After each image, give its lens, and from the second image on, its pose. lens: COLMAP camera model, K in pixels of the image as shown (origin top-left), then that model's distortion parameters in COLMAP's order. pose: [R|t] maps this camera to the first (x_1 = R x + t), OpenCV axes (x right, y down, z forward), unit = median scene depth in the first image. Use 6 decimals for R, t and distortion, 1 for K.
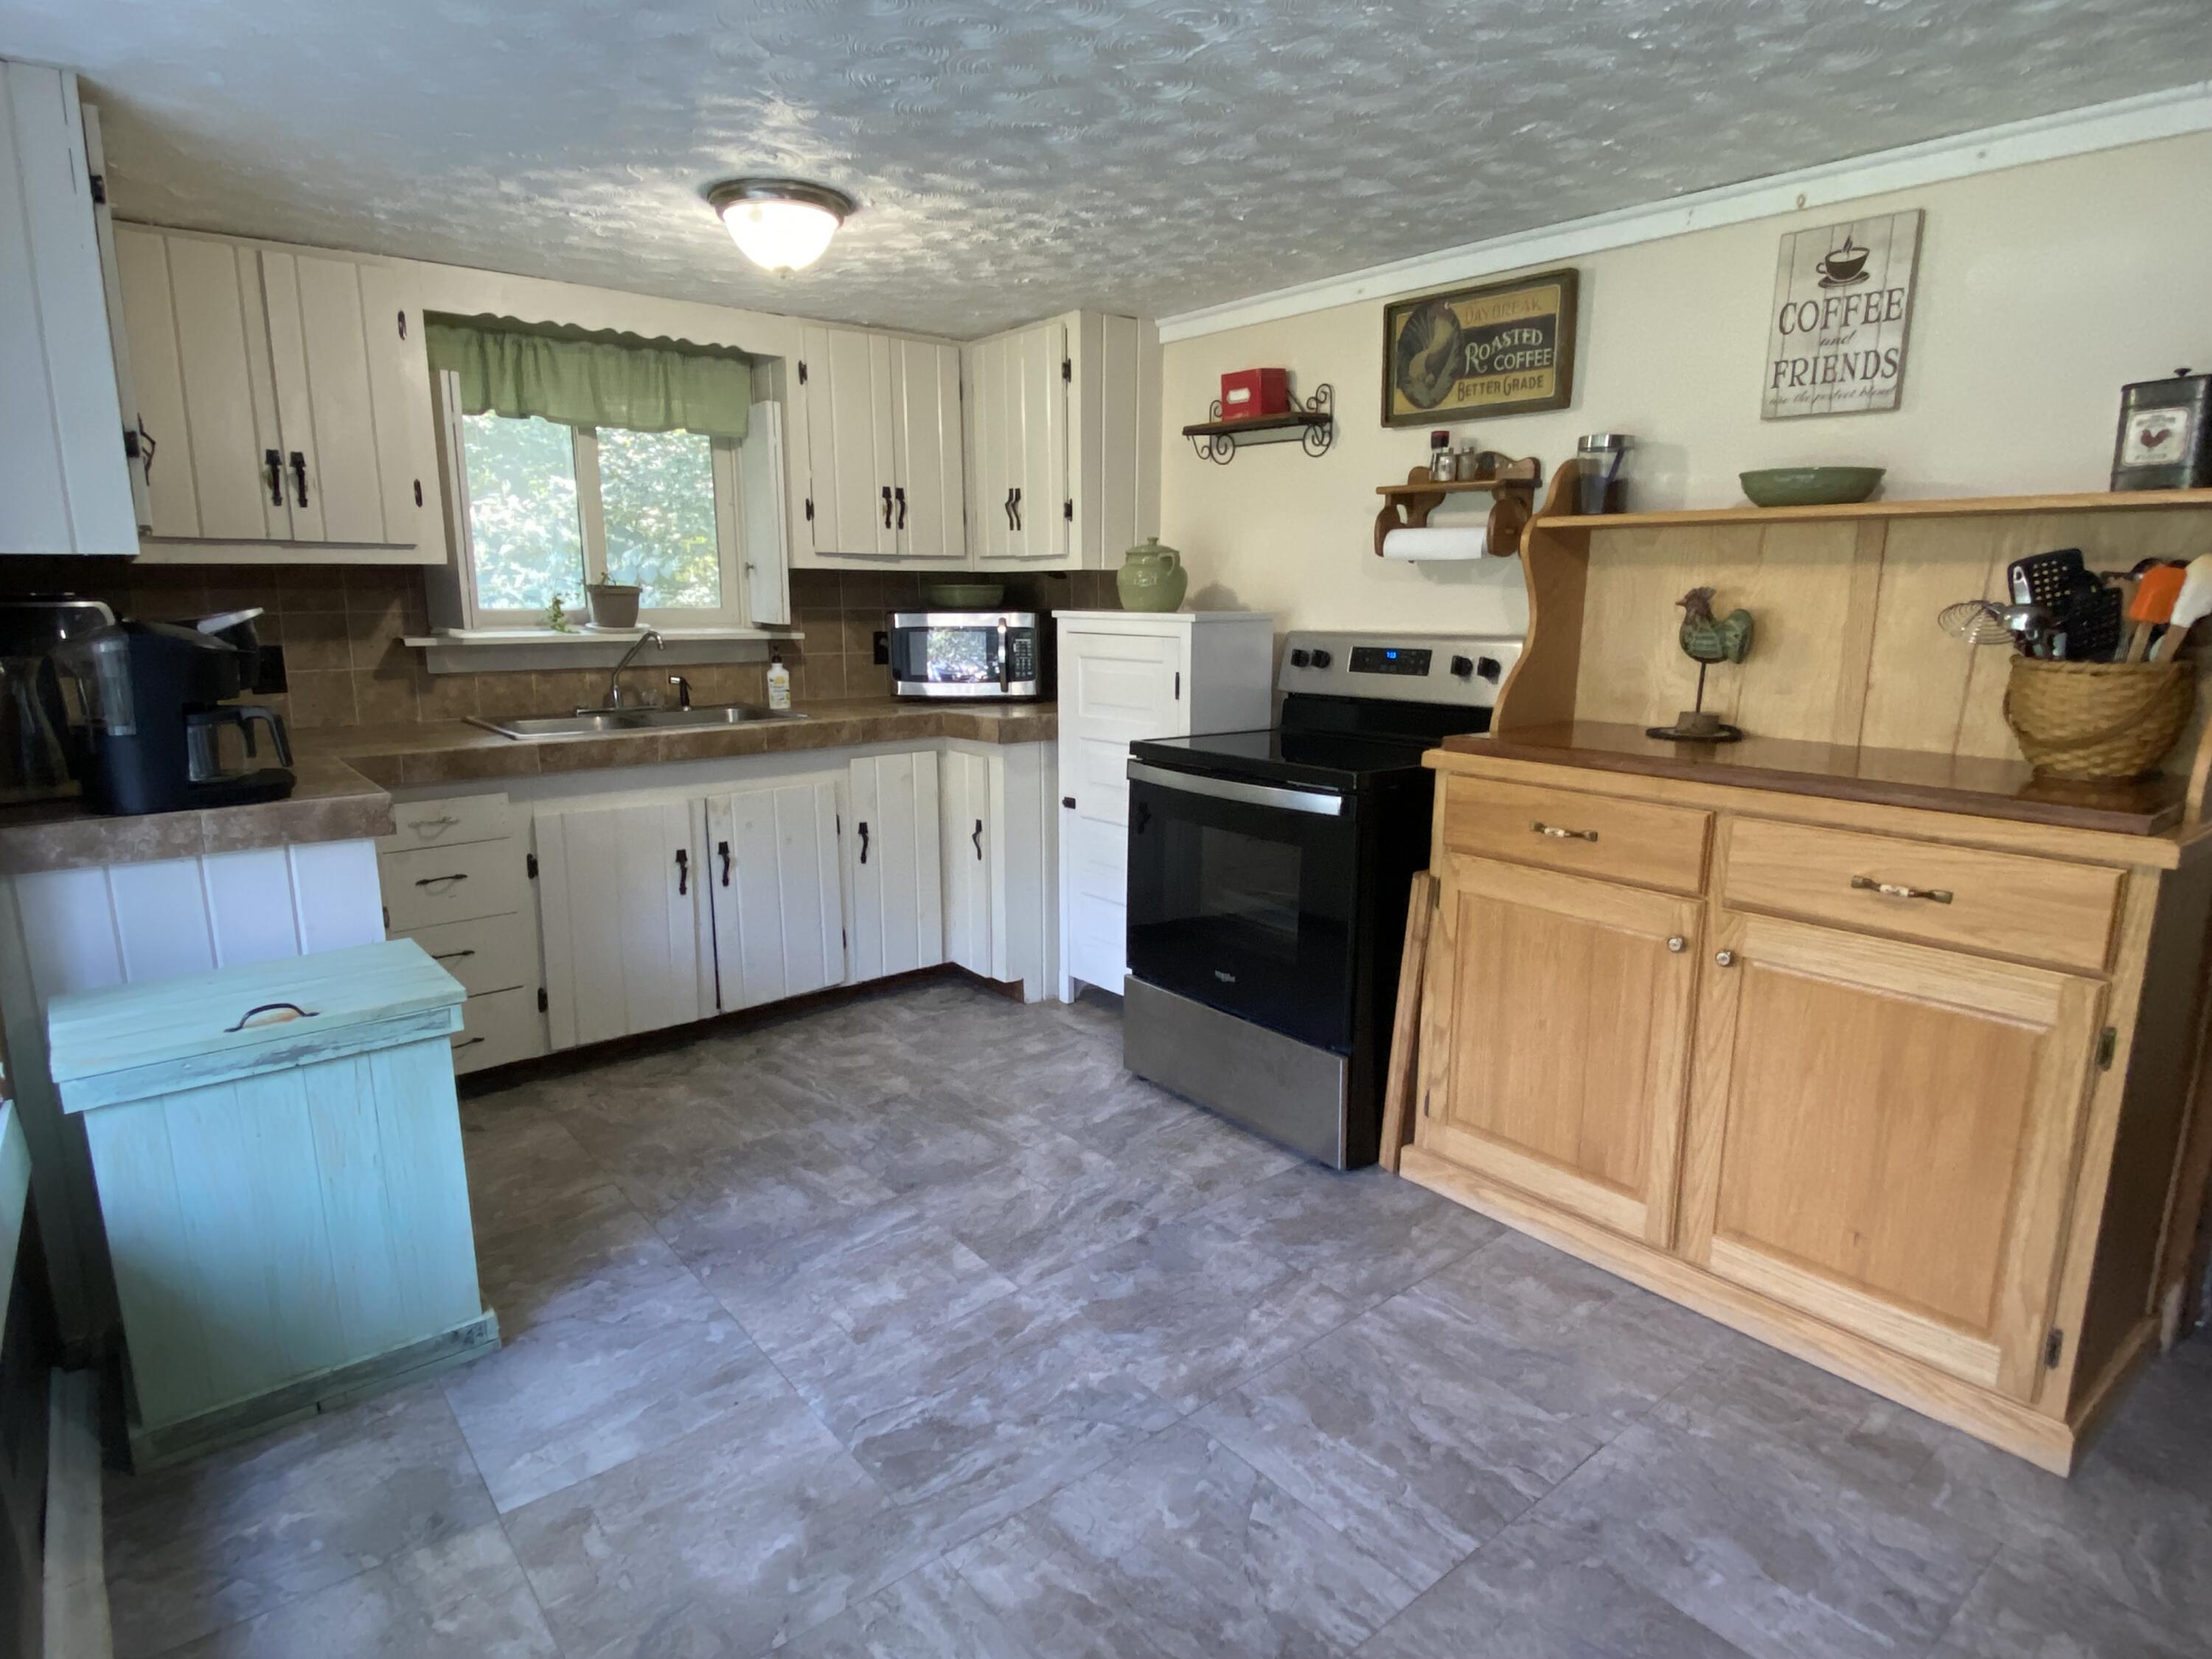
lens RADIAL K [[1265.3, 0, 1106.0], [0, 1265.3, 829.5], [0, 0, 1]] dist [0.117100, -0.079389]
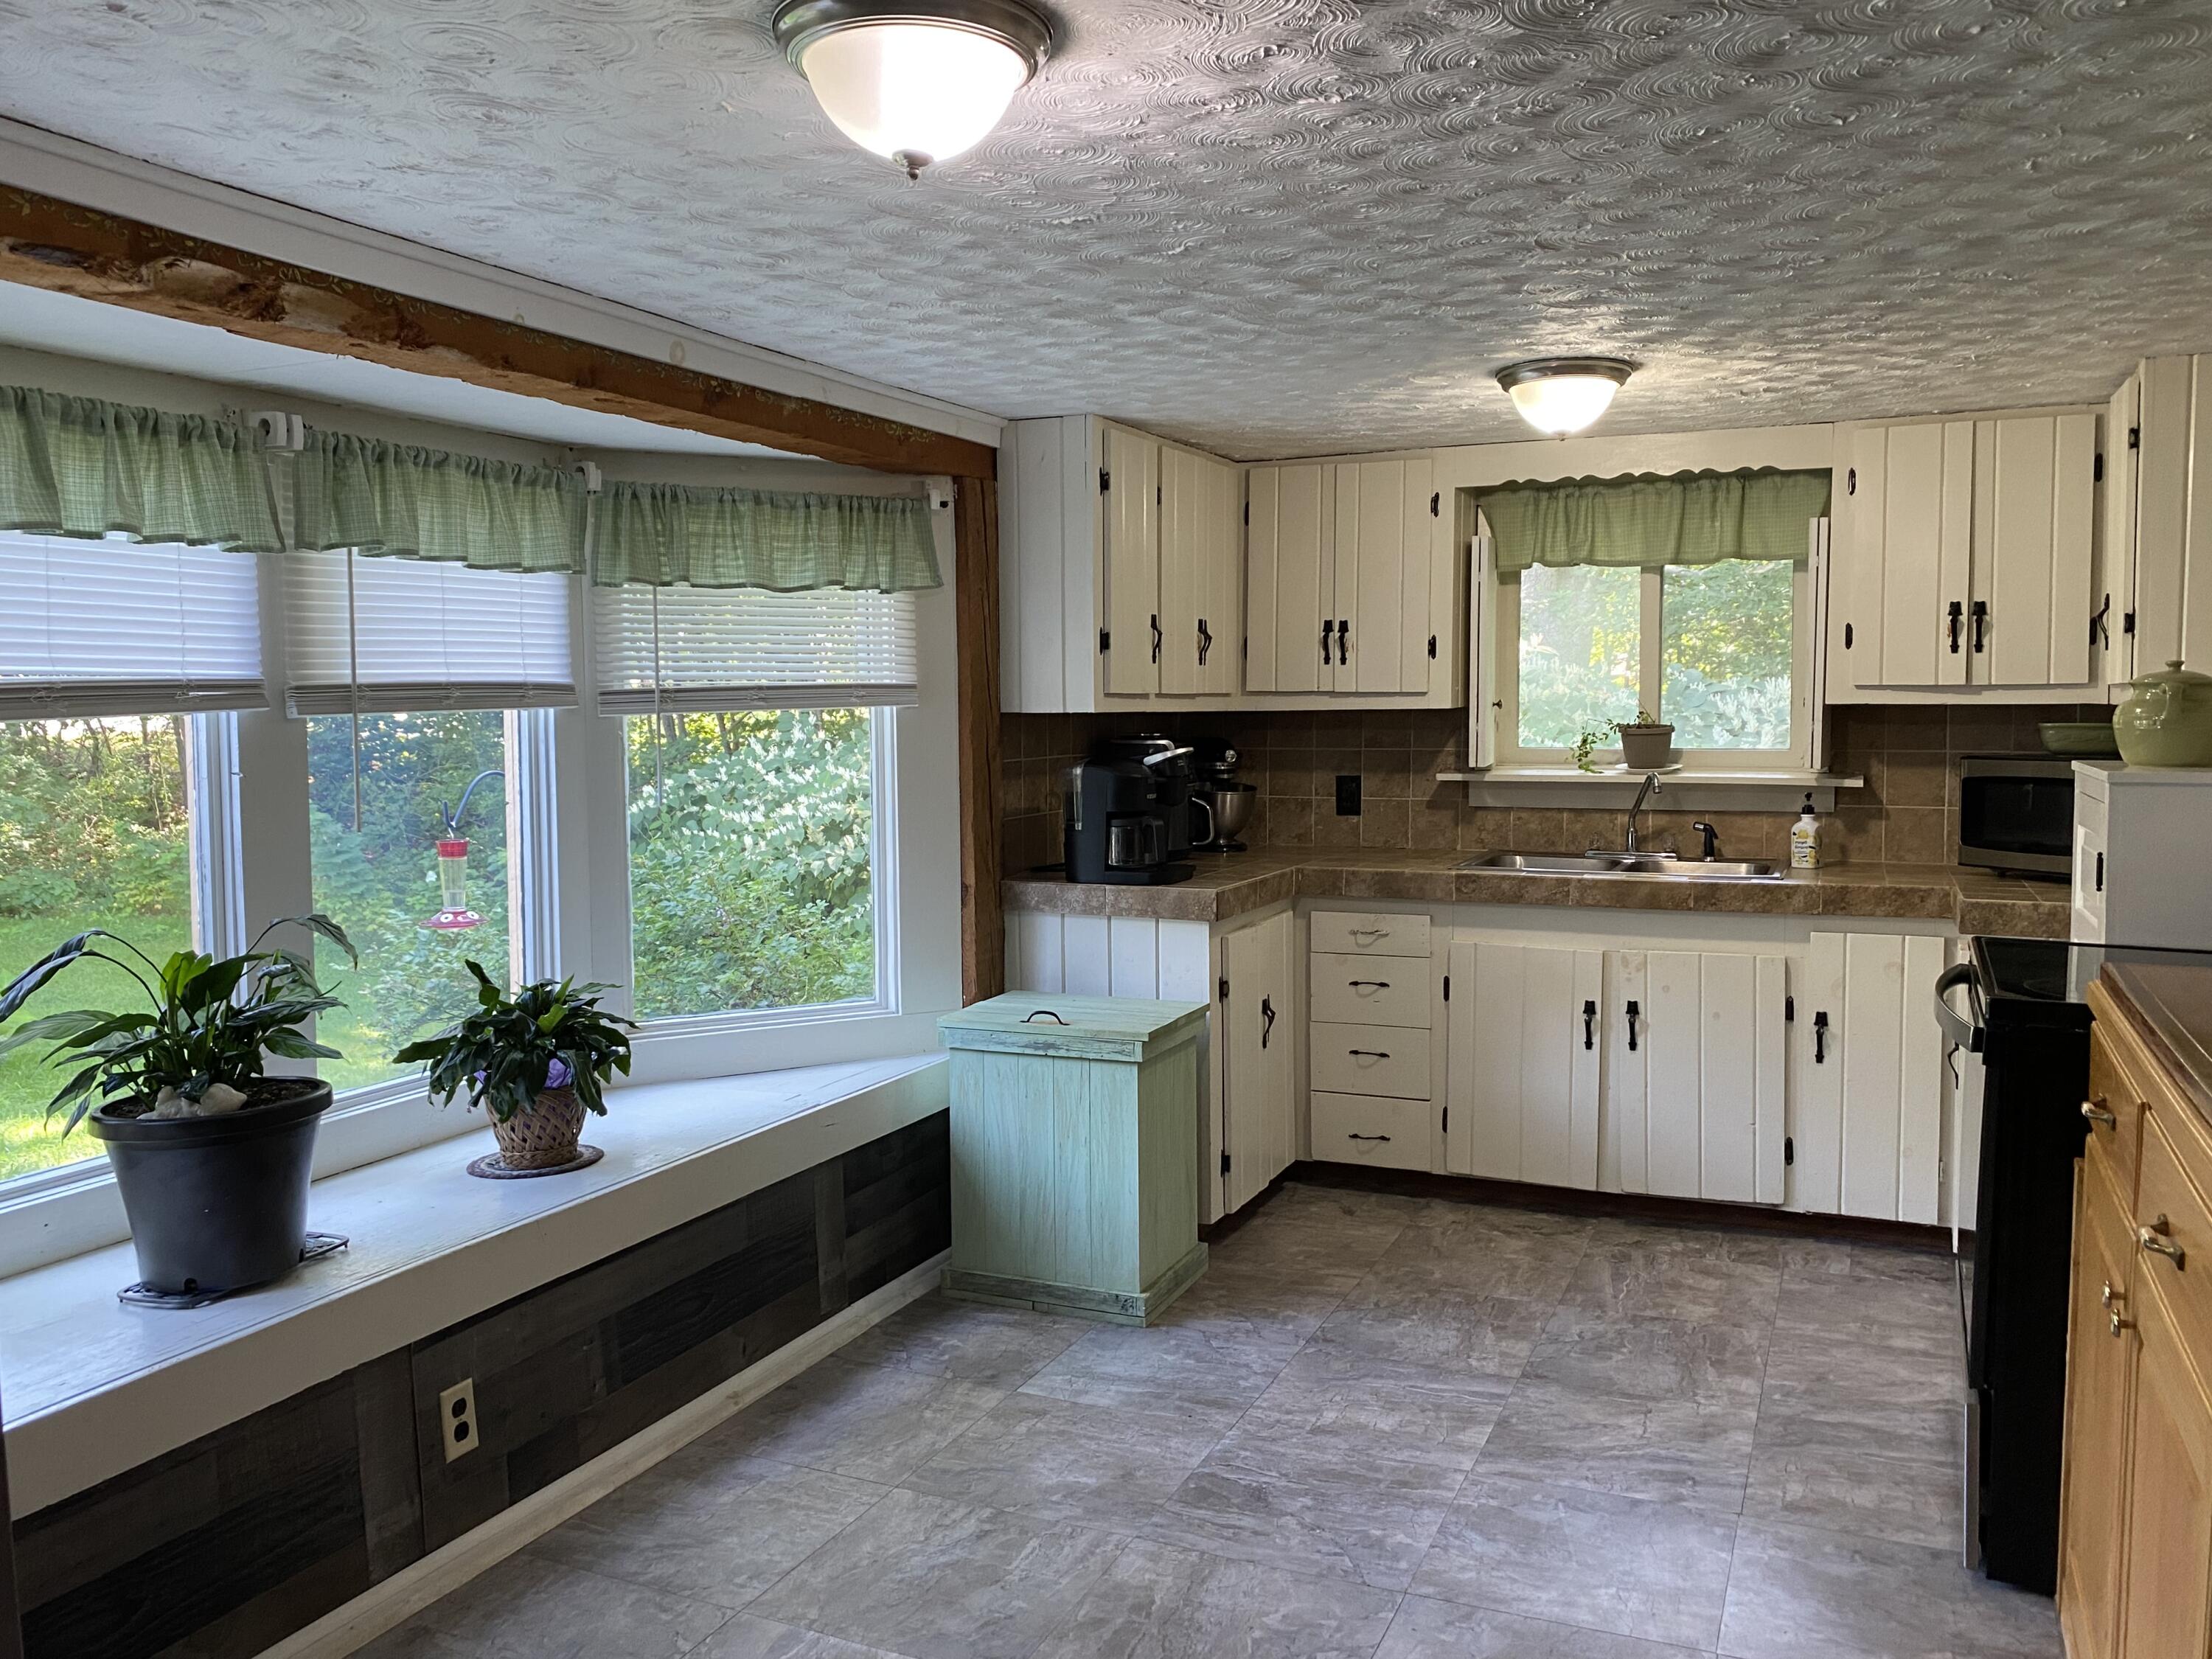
lens RADIAL K [[1774.6, 0, 1106.0], [0, 1774.6, 829.5], [0, 0, 1]] dist [0.118764, -0.004613]
pose [[0.470666, 0.066206, -0.879824, 0.752558], [-0.167807, 0.985696, -0.015597, -0.032712], [0.866207, 0.154982, 0.475043, 0.050363]]
